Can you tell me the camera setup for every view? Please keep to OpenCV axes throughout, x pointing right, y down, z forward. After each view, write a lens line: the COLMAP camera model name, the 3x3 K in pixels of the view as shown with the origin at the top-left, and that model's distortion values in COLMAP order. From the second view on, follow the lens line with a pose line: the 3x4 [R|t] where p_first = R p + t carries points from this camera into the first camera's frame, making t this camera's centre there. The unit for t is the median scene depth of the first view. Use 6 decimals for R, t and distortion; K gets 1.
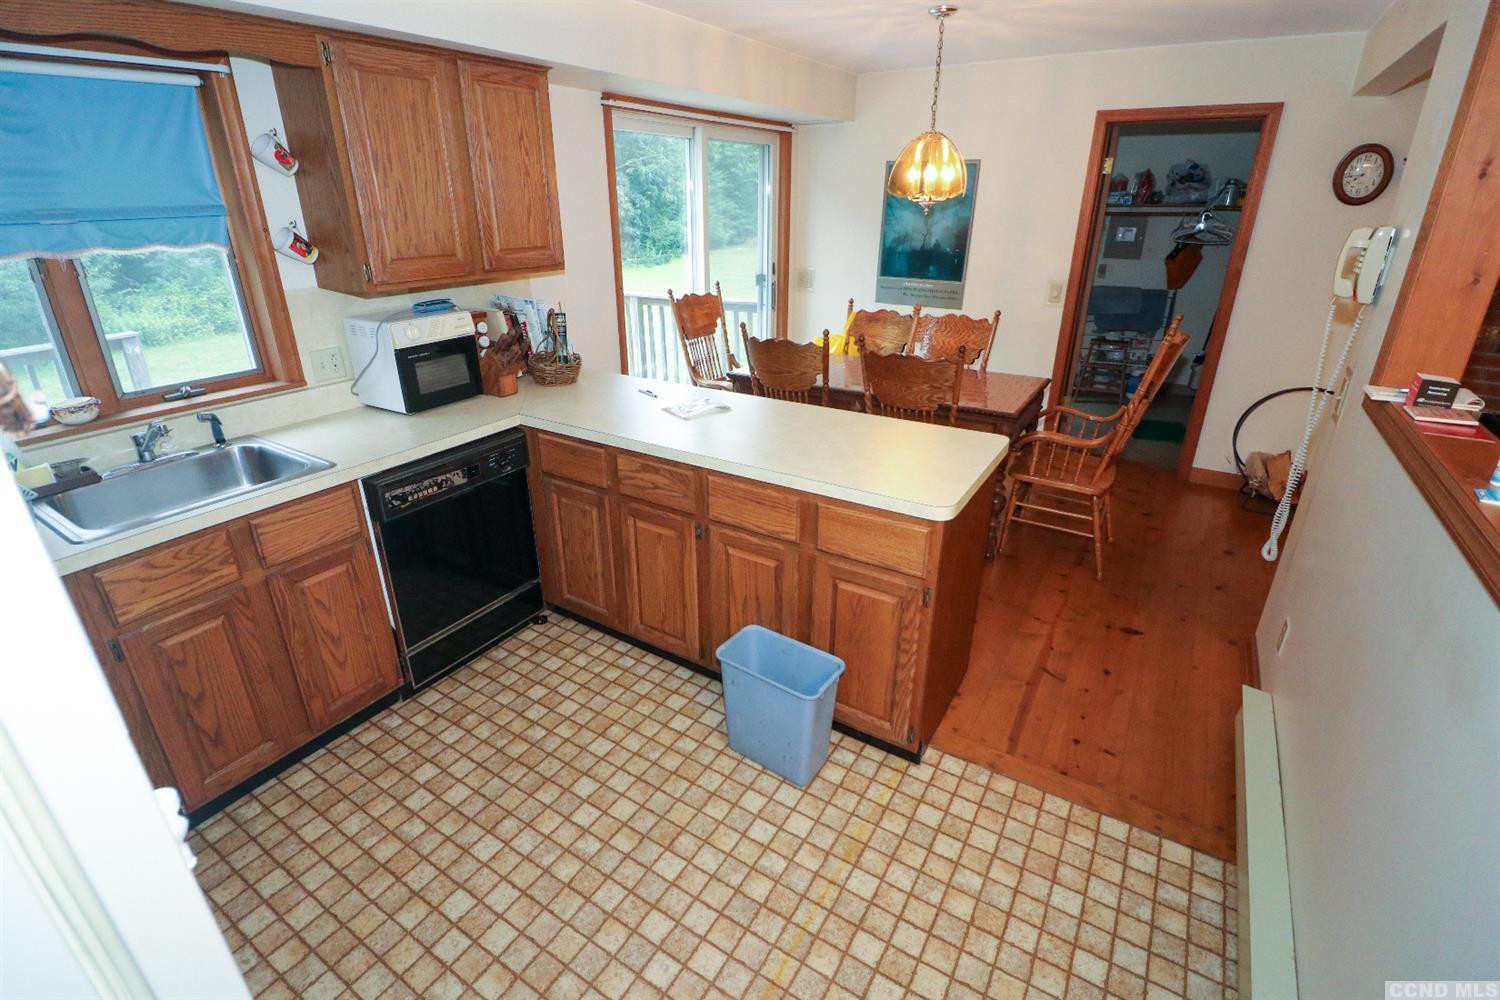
lens RADIAL K [[696.2, 0, 739.5], [0, 696.2, 490.3], [0, 0, 1]] dist [-0.012292, -0.002084]
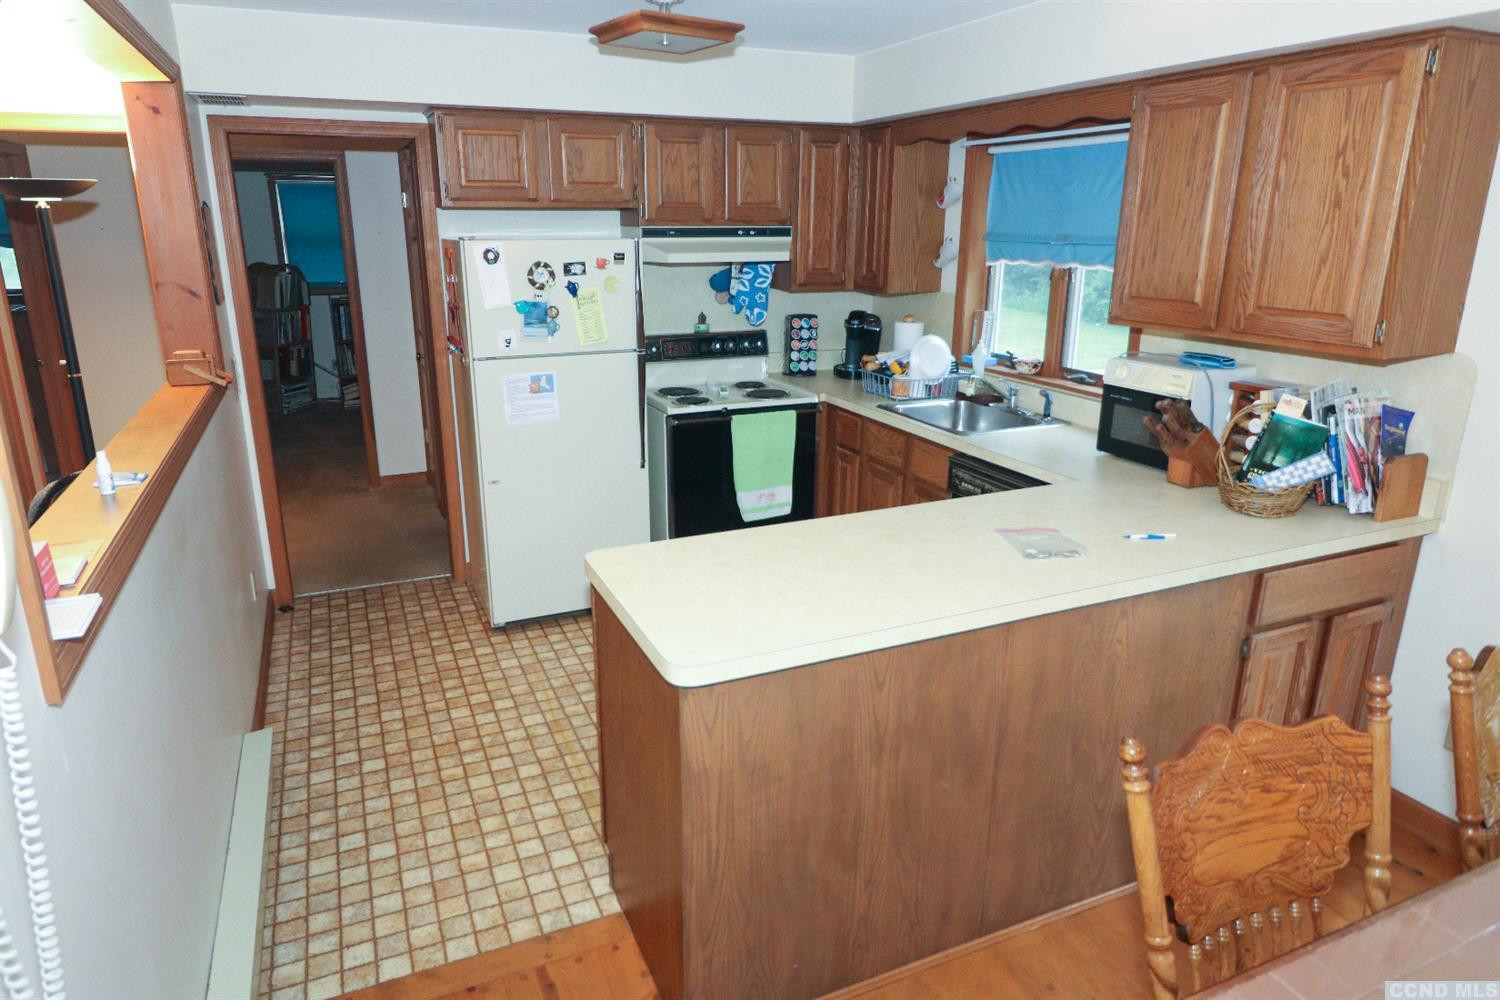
lens RADIAL K [[920.0, 0, 726.2], [0, 920.0, 482.9], [0, 0, 1]] dist [0.002887, -0.000248]
pose [[-0.565534, 0.232976, -0.791134, 0.957518], [-0.316546, 0.824480, 0.469076, -0.582930], [0.761557, 0.515709, -0.392524, 1.300978]]
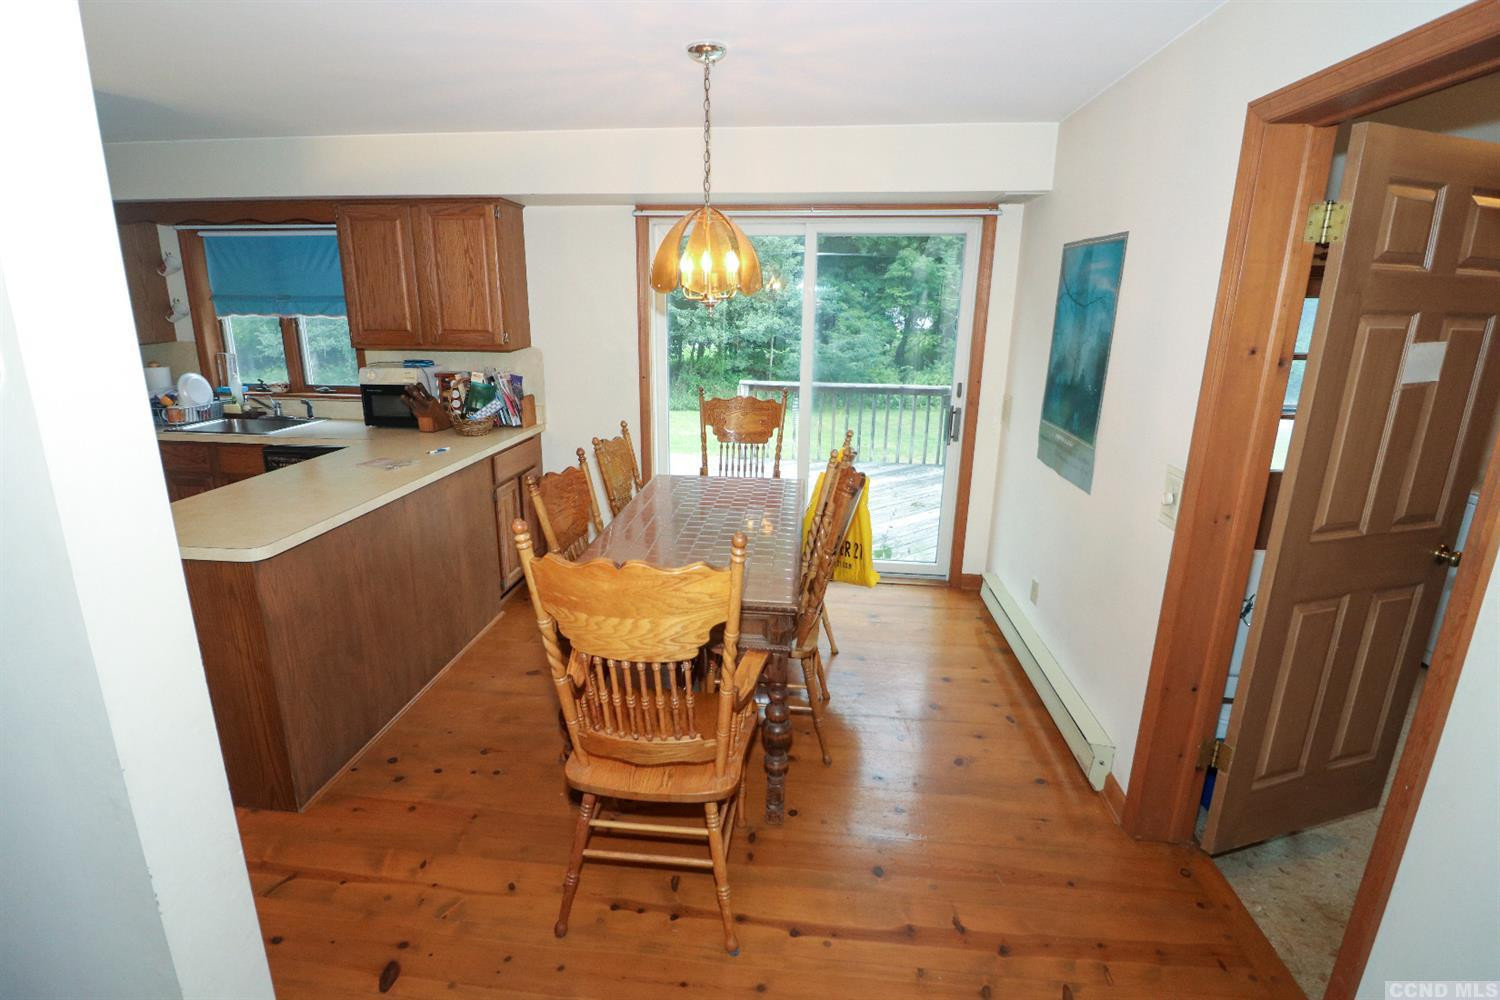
lens RADIAL K [[696.2, 0, 744.0], [0, 696.2, 491.0], [0, 0, 1]] dist [-0.012292, -0.002084]
pose [[0.446017, 0.241604, -0.861798, 1.469595], [-0.358402, 0.930519, 0.075382, -0.453678], [0.820132, 0.275248, 0.501619, 1.097265]]
